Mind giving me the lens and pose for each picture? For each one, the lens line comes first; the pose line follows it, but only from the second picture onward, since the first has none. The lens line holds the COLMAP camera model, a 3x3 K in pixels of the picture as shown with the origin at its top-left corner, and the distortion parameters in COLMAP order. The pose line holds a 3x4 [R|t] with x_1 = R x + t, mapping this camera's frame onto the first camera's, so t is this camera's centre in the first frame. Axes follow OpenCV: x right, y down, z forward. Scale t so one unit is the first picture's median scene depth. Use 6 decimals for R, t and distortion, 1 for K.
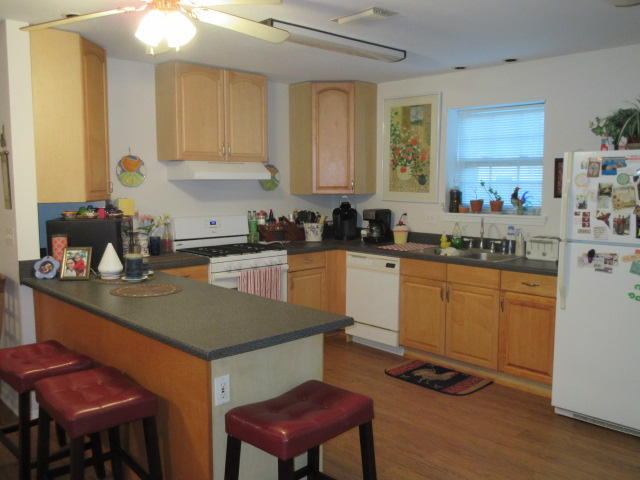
lens RADIAL K [[573.3, 0, 318.8], [0, 573.3, 242.6], [0, 0, 1]] dist [-0.006523, 0.016016]
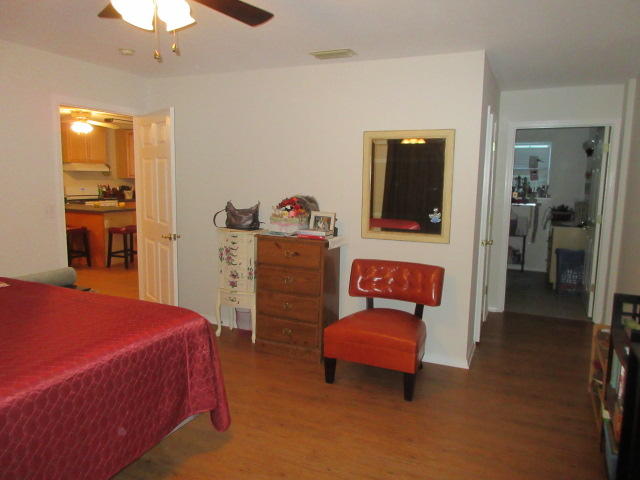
lens RADIAL K [[480.3, 0, 316.7], [0, 480.3, 240.8], [0, 0, 1]] dist [0.006167, 0.011088]
pose [[0.933045, -0.034501, 0.358101, -0.003022], [0.025288, 0.999218, 0.030379, 0.157432], [-0.358869, -0.019290, 0.933188, -1.338358]]
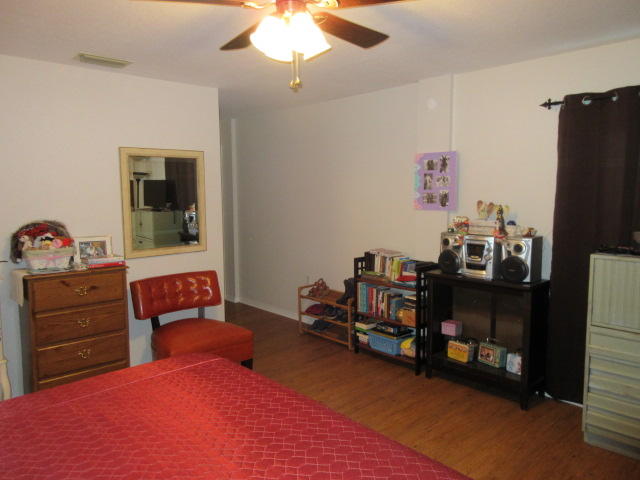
lens RADIAL K [[480.3, 0, 324.6], [0, 480.3, 238.3], [0, 0, 1]] dist [0.006167, 0.011088]
pose [[0.021777, -0.109670, 0.993729, -0.446118], [0.119036, 0.987179, 0.106339, 0.095110], [-0.992651, 0.115974, 0.034552, -0.898047]]
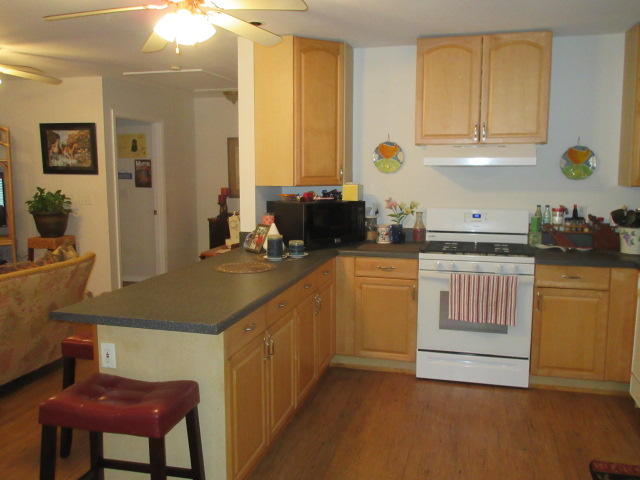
lens RADIAL K [[573.3, 0, 318.2], [0, 573.3, 240.1], [0, 0, 1]] dist [-0.006523, 0.016016]
pose [[0.515901, 0.106860, -0.849957, 0.482452], [-0.092058, 0.993359, 0.069012, -0.039667], [0.851688, 0.042642, 0.522312, 0.381515]]
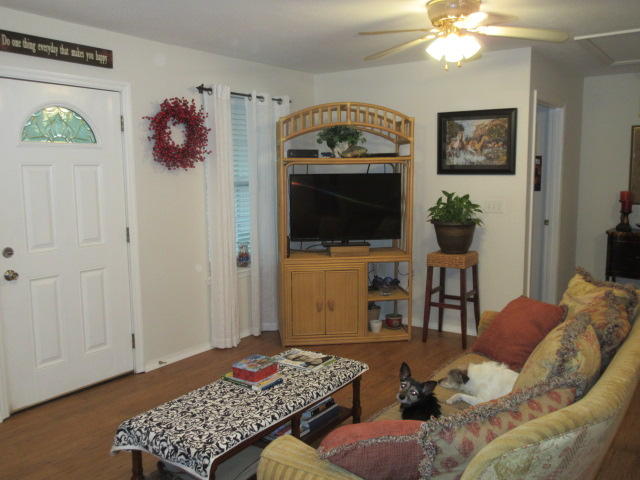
lens RADIAL K [[573.3, 0, 318.9], [0, 573.3, 243.7], [0, 0, 1]] dist [-0.006523, 0.016016]
pose [[0.189428, 0.119961, -0.974539, 0.020257], [-0.092434, 0.990280, 0.103931, -0.002890], [0.977534, 0.070393, 0.198675, 0.086448]]
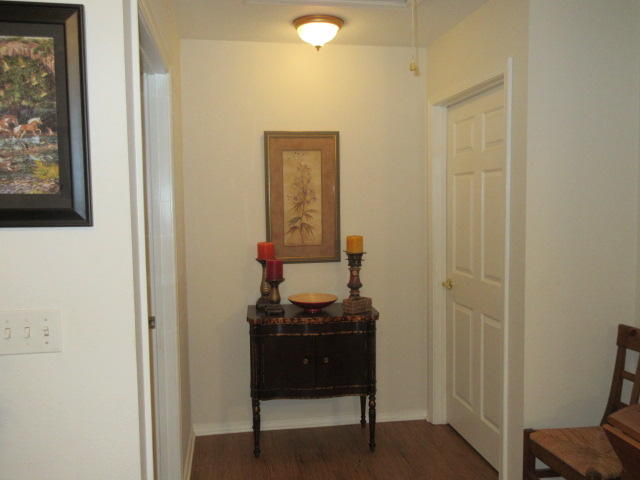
lens RADIAL K [[573.3, 0, 318.8], [0, 573.3, 240.6], [0, 0, 1]] dist [-0.006523, 0.016016]
pose [[0.824747, 0.027077, -0.564853, -0.663806], [-0.044716, 0.998848, -0.017409, -0.044285], [0.563731, 0.039616, 0.825008, 0.444217]]
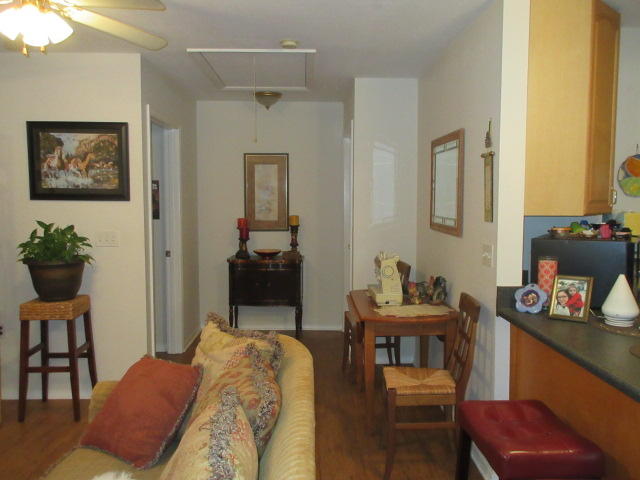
lens RADIAL K [[573.3, 0, 319.7], [0, 573.3, 240.1], [0, 0, 1]] dist [-0.006523, 0.016016]
pose [[0.739894, 0.051593, -0.670742, -0.131511], [-0.071484, 0.997439, -0.002131, -0.010447], [0.668914, 0.049524, 0.741688, 0.177700]]
